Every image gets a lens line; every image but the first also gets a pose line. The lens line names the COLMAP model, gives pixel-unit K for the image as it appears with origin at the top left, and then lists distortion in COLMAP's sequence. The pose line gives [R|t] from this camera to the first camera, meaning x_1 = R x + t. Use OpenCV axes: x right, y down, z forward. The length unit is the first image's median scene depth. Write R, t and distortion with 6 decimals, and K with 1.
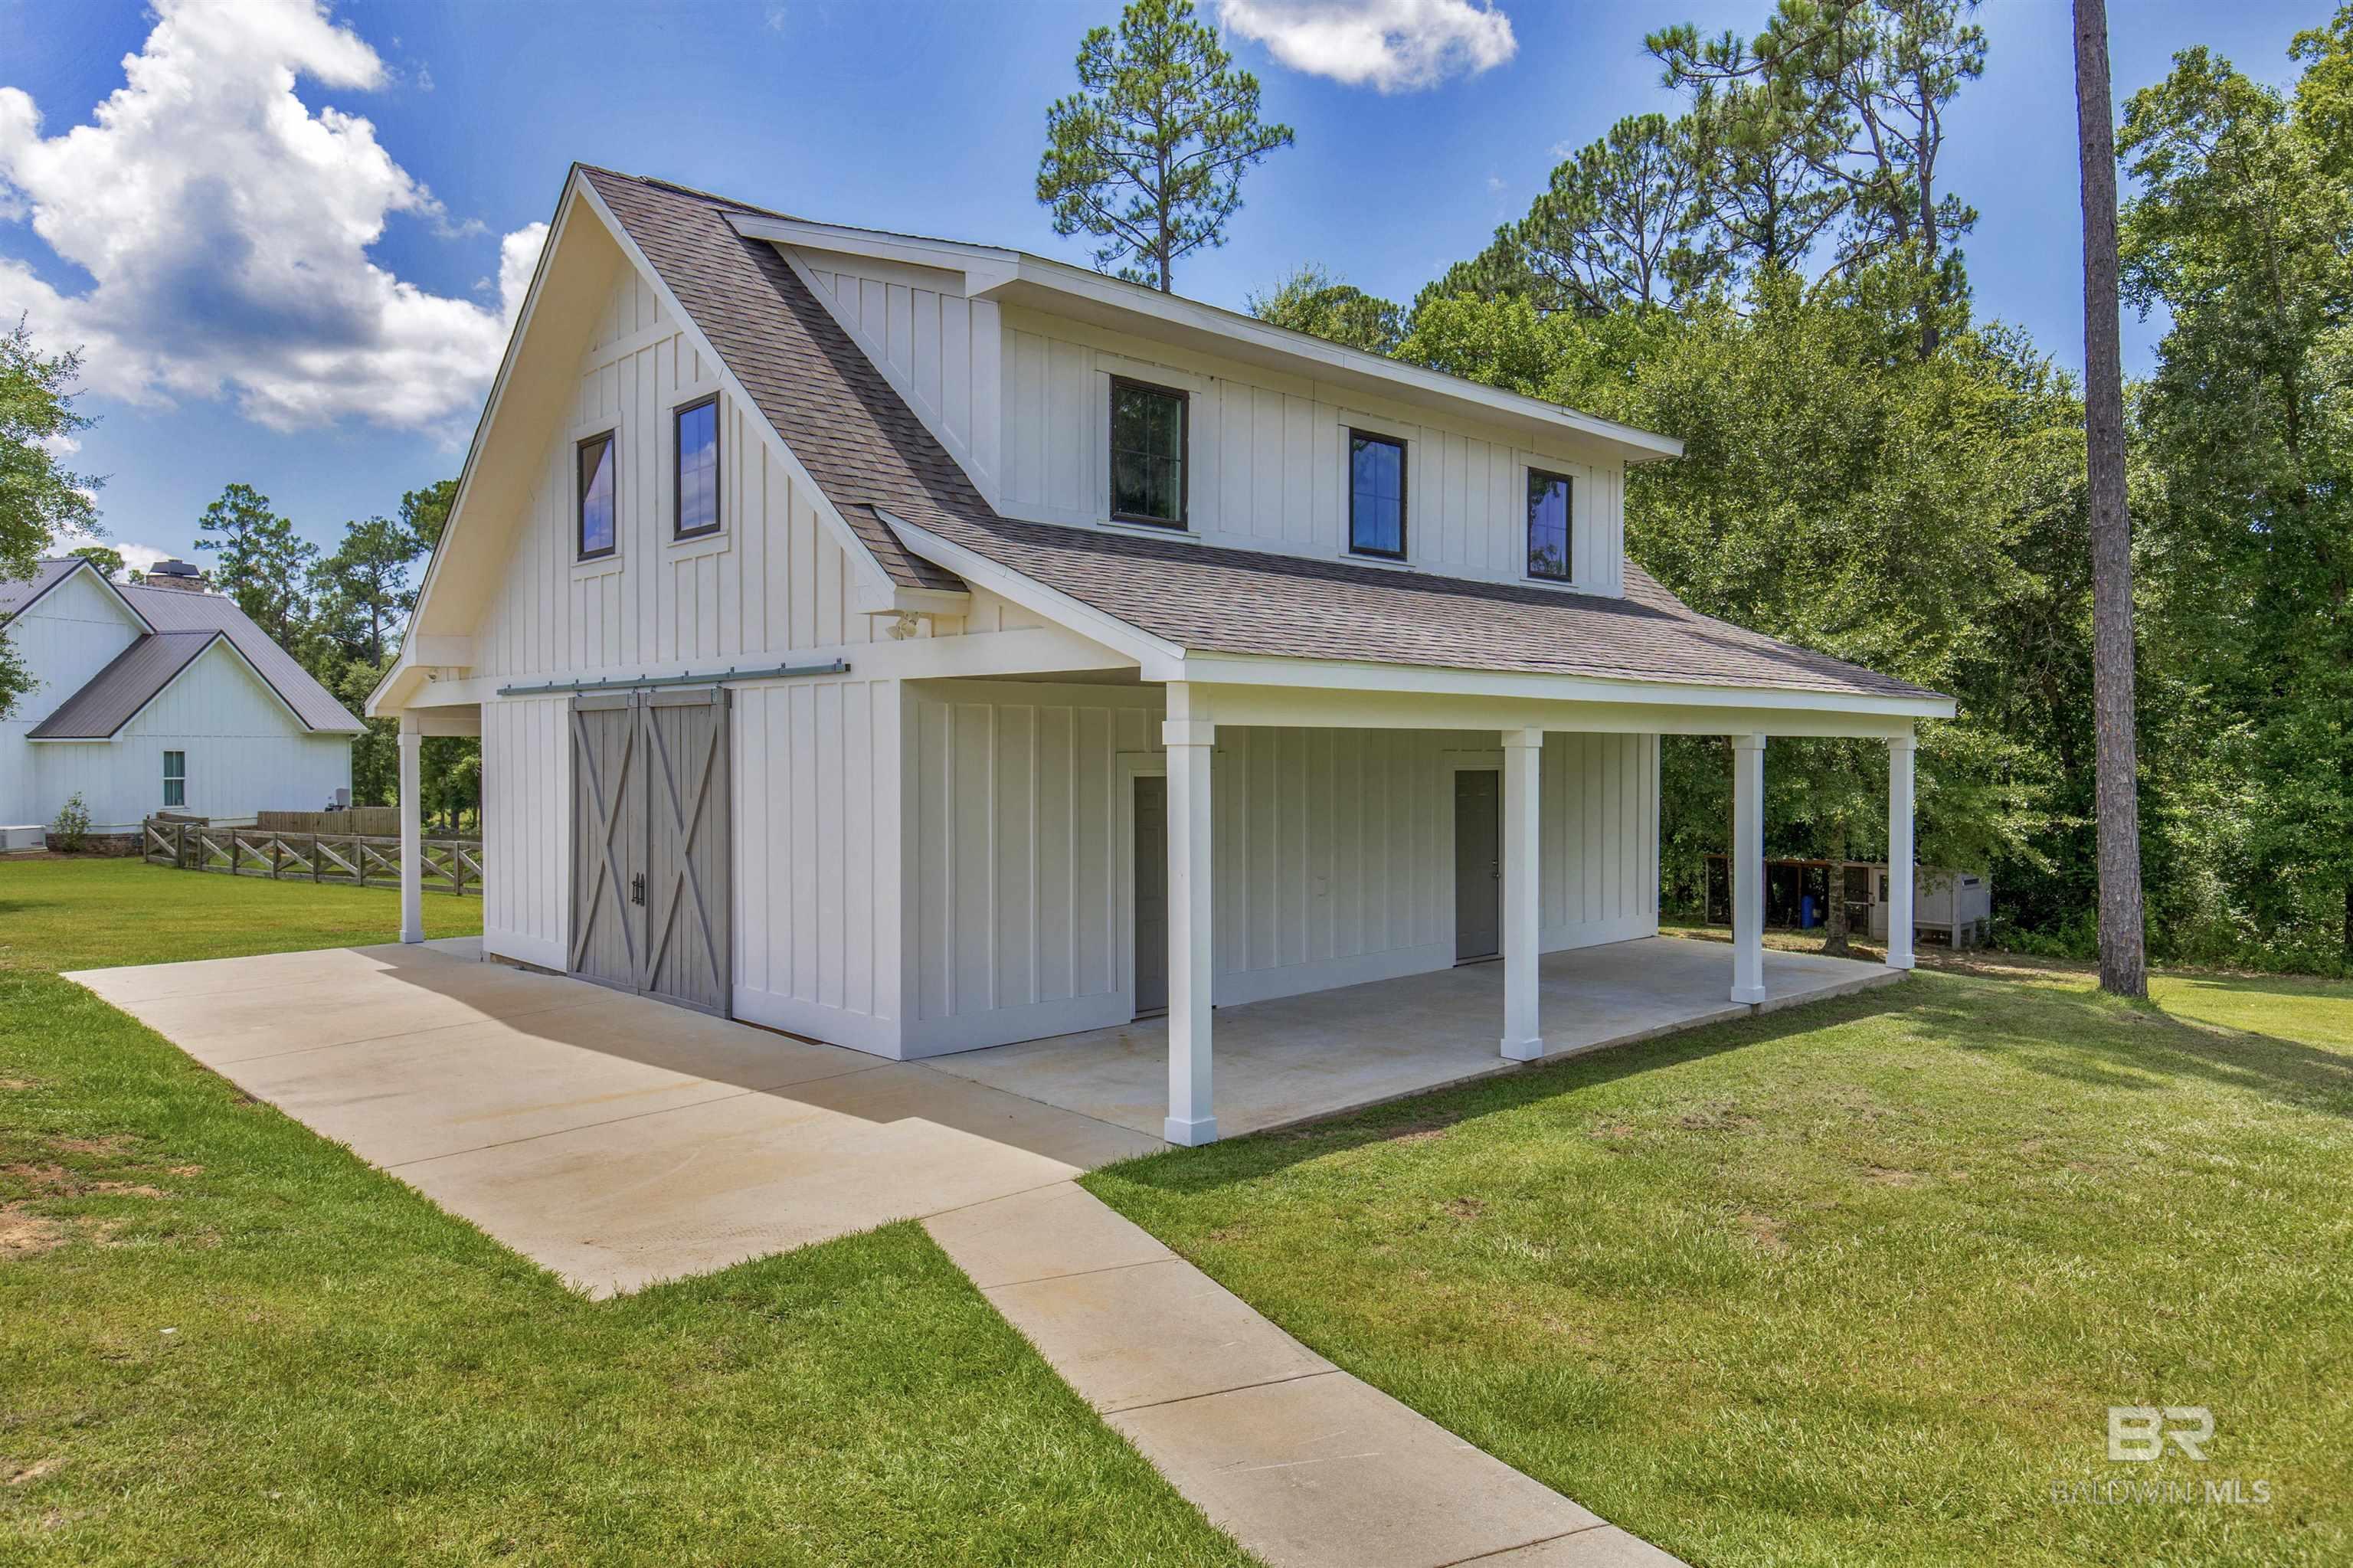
lens RADIAL K [[1535.2, 0, 1175.4], [0, 1535.2, 773.3], [0, 0, 1]] dist [0.003346, 0.000865]
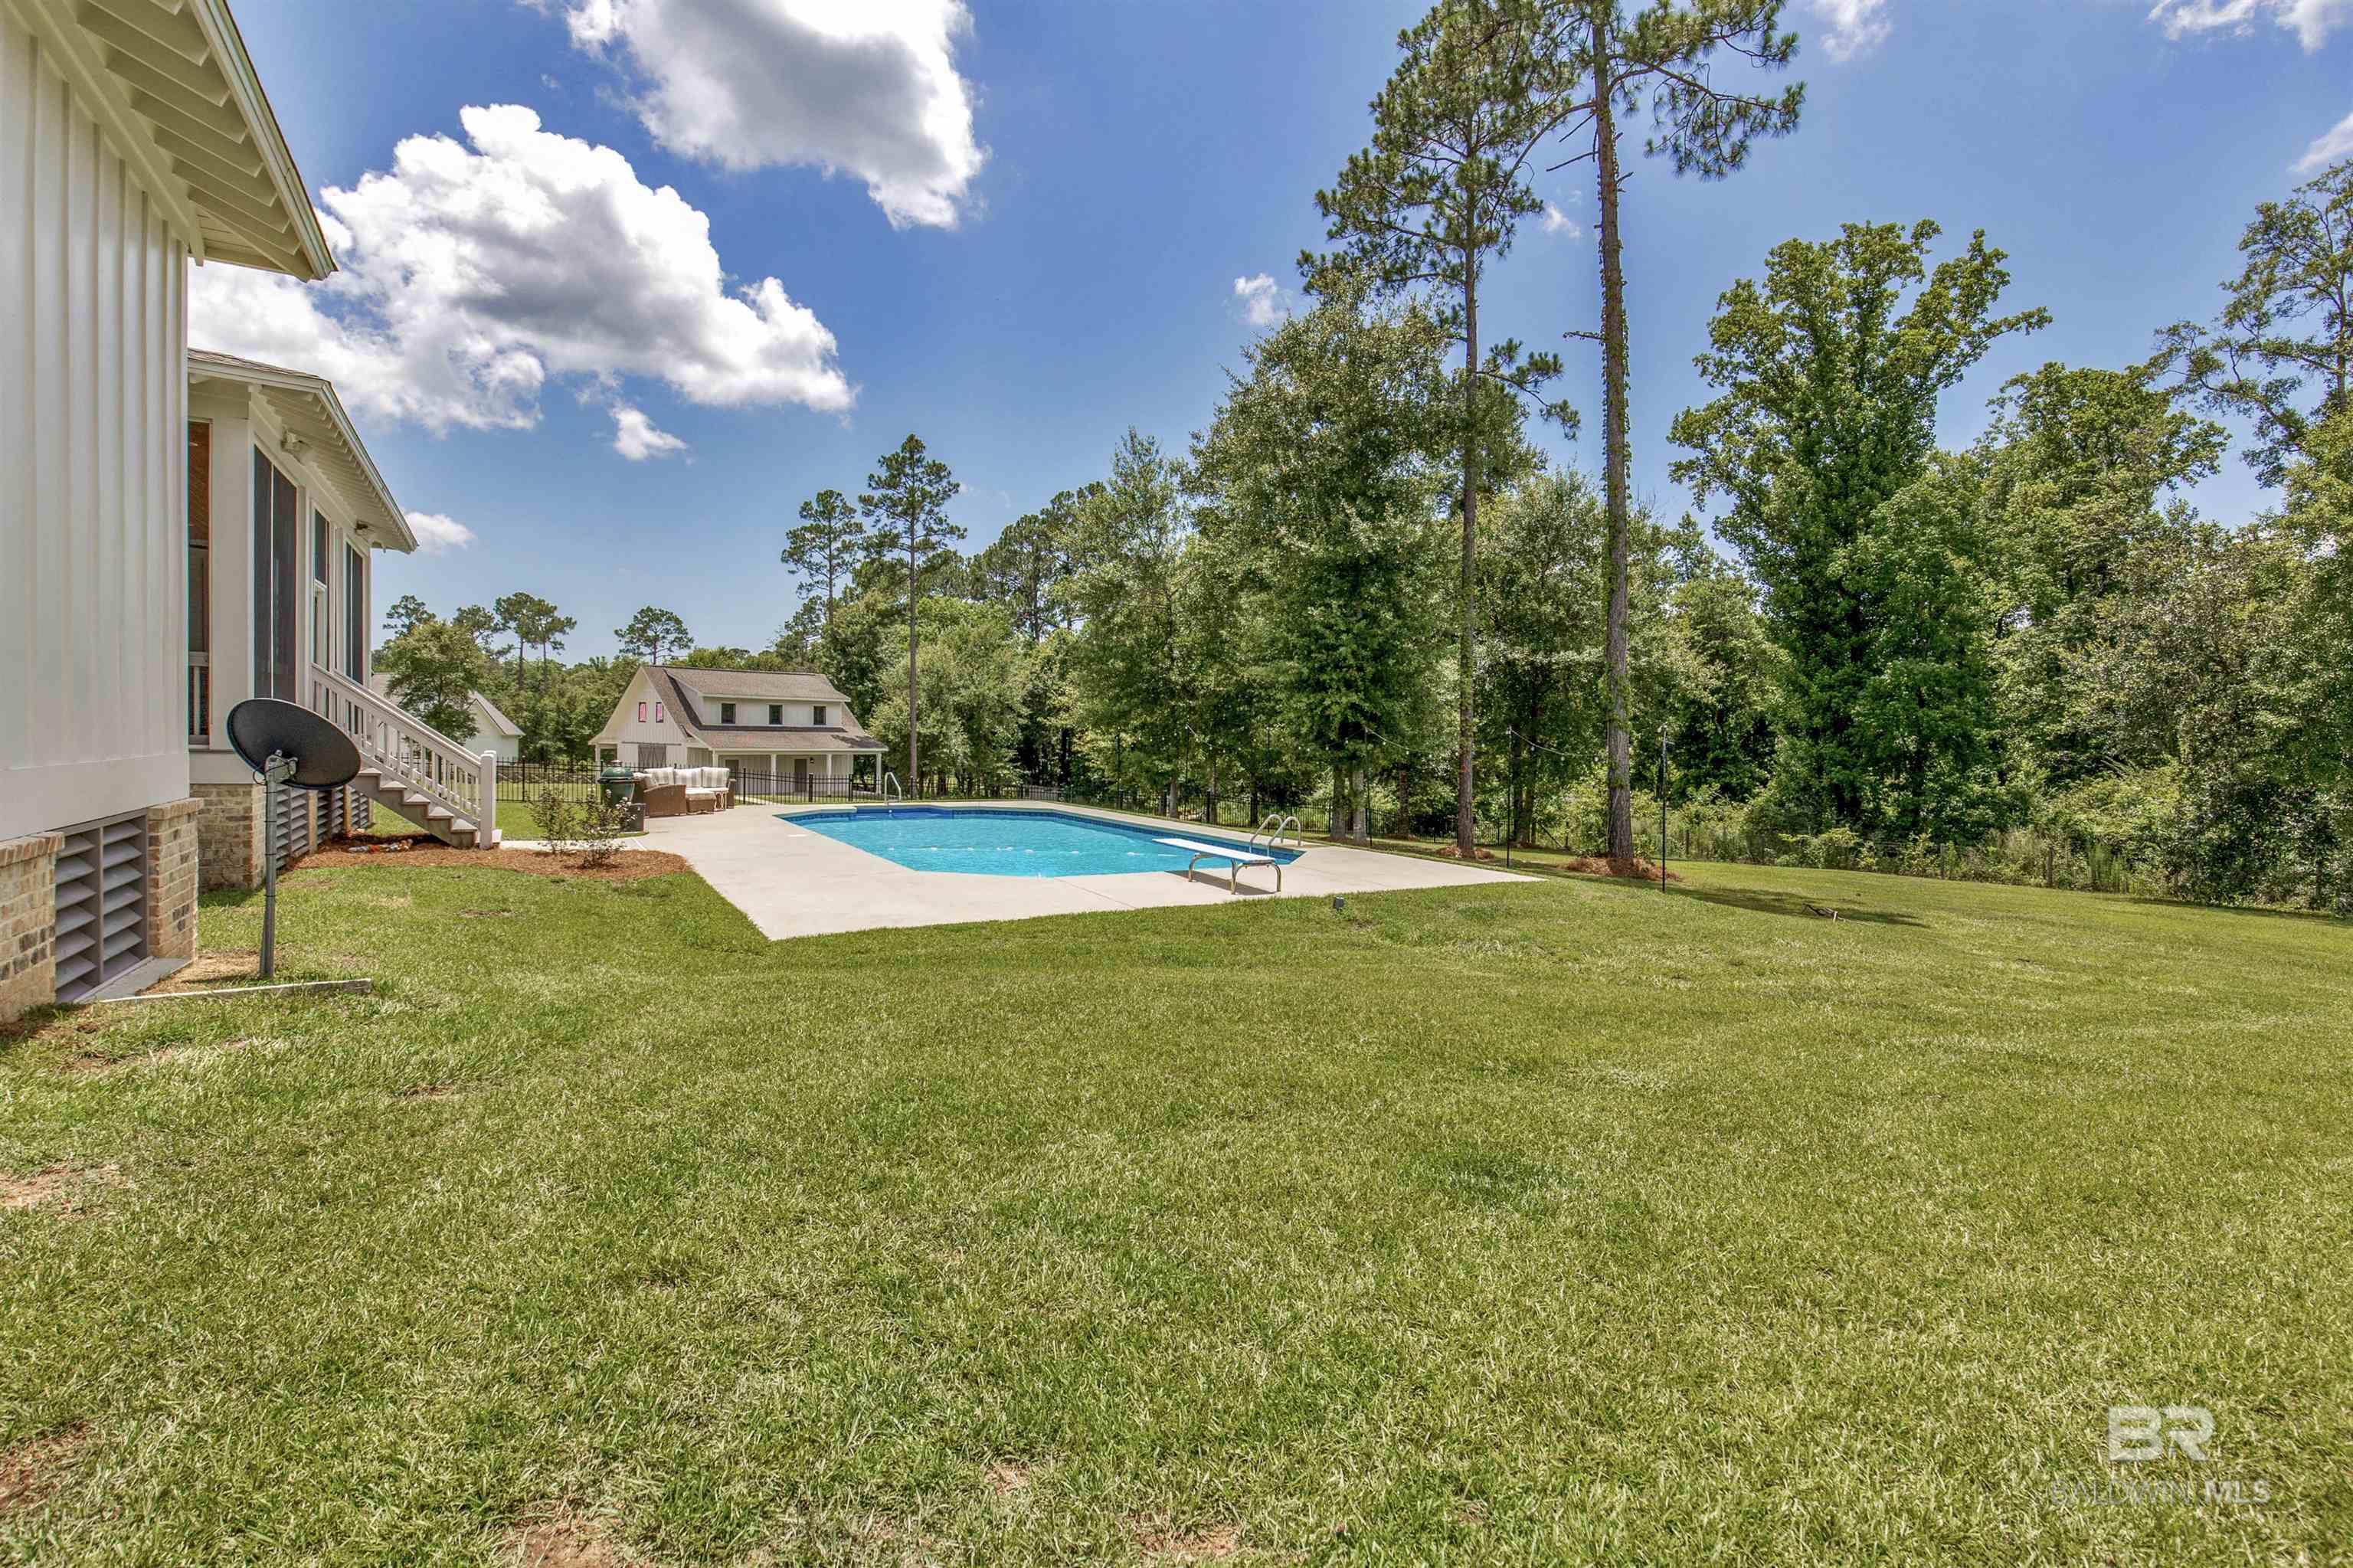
lens RADIAL K [[1122.0, 0, 1181.1], [0, 1122.0, 781.4], [0, 0, 1]] dist [0.002046, -0.000329]
pose [[0.990912, 0.009742, 0.134156, 0.162110], [-0.013621, 0.999514, 0.028028, -0.008037], [-0.133818, -0.029601, 0.990564, -0.526744]]
